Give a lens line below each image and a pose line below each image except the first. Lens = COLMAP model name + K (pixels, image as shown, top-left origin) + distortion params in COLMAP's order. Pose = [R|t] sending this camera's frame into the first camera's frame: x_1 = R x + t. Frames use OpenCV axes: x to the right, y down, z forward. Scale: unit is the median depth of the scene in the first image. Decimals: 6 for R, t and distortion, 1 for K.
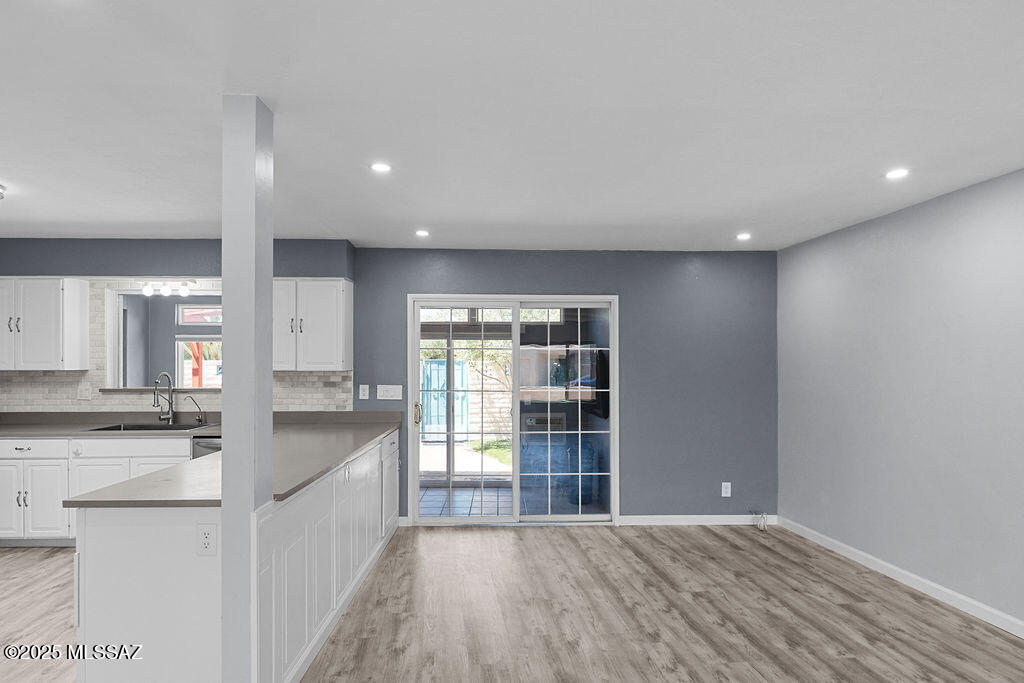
lens RADIAL K [[584.6, 0, 527.5], [0, 584.6, 357.4], [0, 0, 1]] dist [-0.016132, -0.003512]
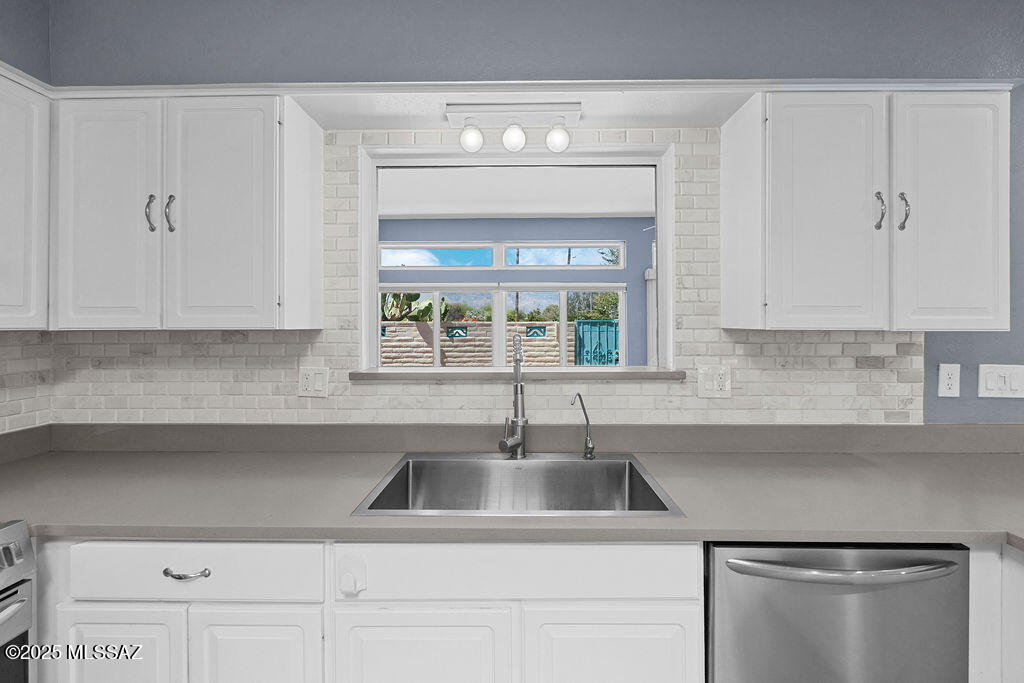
lens RADIAL K [[452.0, 0, 508.9], [0, 452.0, 320.0], [0, 0, 1]] dist [-0.000901, -0.000341]
pose [[0.997899, -0.001836, -0.064770, -0.592371], [0.001553, 0.999989, -0.004422, 0.016292], [0.064777, 0.004312, 0.997890, 0.661468]]
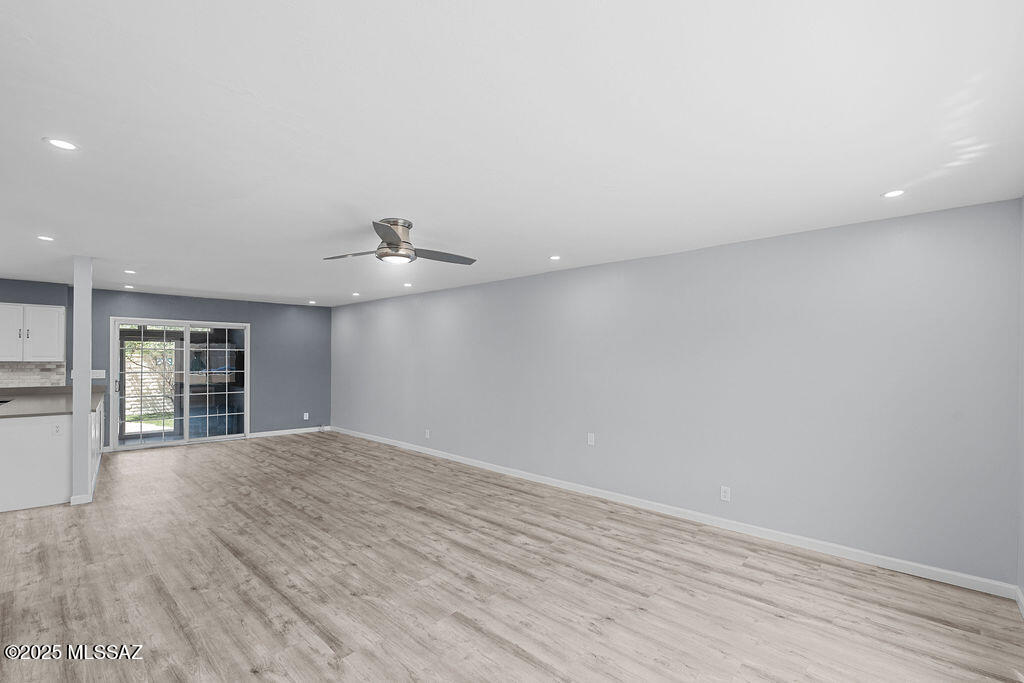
lens RADIAL K [[452.0, 0, 509.8], [0, 452.0, 359.8], [0, 0, 1]] dist [-0.000901, -0.000341]
pose [[0.785741, 0.001526, 0.618554, -0.103821], [-0.013456, 0.999802, 0.014626, -0.017558], [-0.618410, -0.019816, 0.785606, -0.790100]]
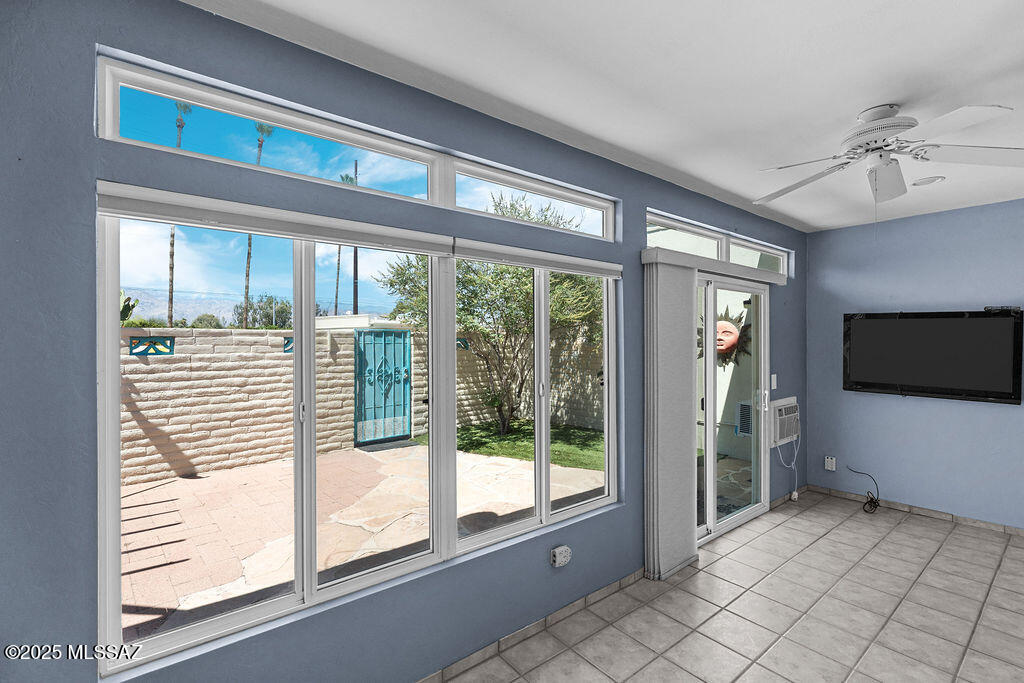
lens RADIAL K [[452.0, 0, 506.7], [0, 452.0, 339.8], [0, 0, 1]] dist [-0.000901, -0.000341]
pose [[0.810664, -0.000232, 0.585511, -0.860514], [-0.004353, 0.999970, 0.006423, 0.031303], [-0.585495, -0.007756, 0.810639, 1.144666]]
